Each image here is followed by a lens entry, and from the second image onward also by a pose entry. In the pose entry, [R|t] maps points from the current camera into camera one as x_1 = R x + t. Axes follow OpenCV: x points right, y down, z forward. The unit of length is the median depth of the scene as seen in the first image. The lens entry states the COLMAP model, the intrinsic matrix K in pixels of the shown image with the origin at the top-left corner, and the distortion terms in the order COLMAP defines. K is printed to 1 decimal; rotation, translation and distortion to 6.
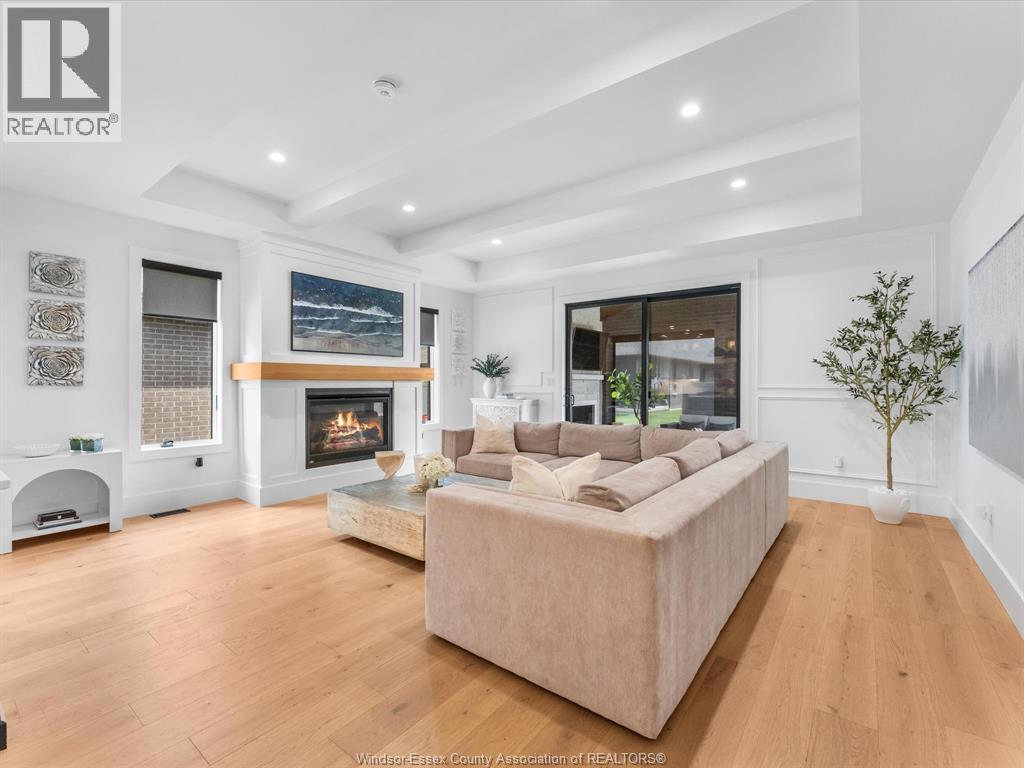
lens RADIAL K [[459.8, 0, 515.6], [0, 459.8, 383.8], [0, 0, 1]] dist [0.001798, -0.001273]
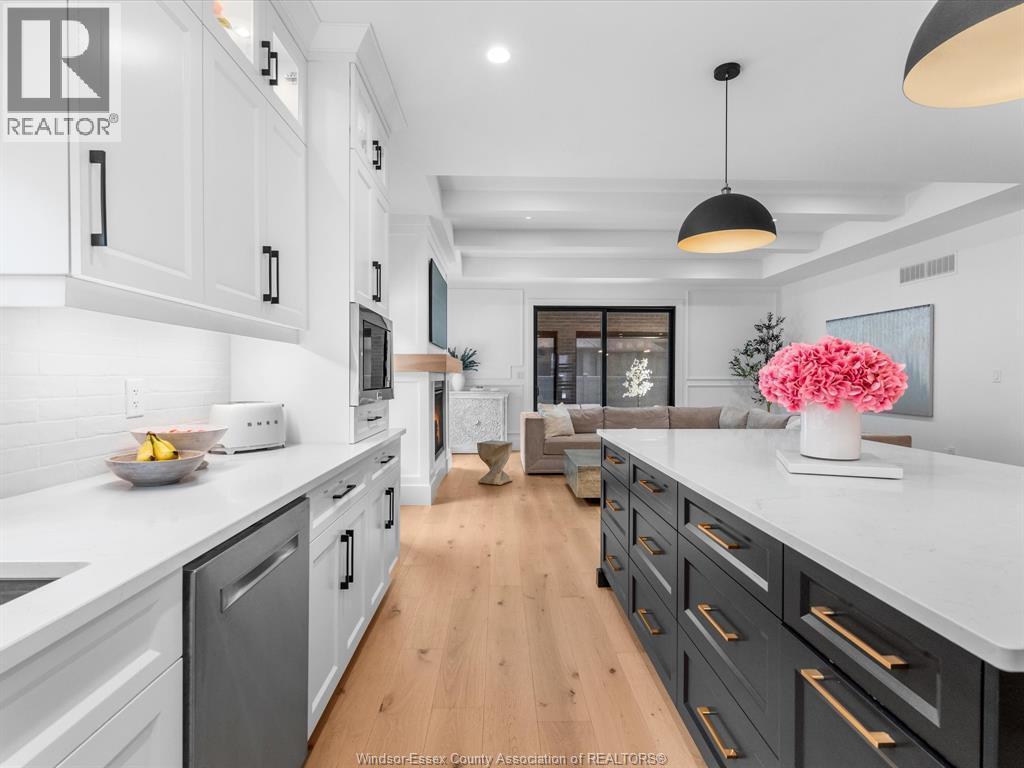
lens RADIAL K [[459.8, 0, 506.1], [0, 459.8, 382.4], [0, 0, 1]] dist [0.001798, -0.001273]
pose [[0.780712, -0.007787, 0.624842, -0.892947], [0.002397, 0.999952, 0.009467, 0.003913], [-0.624886, -0.005894, 0.780694, 0.221516]]
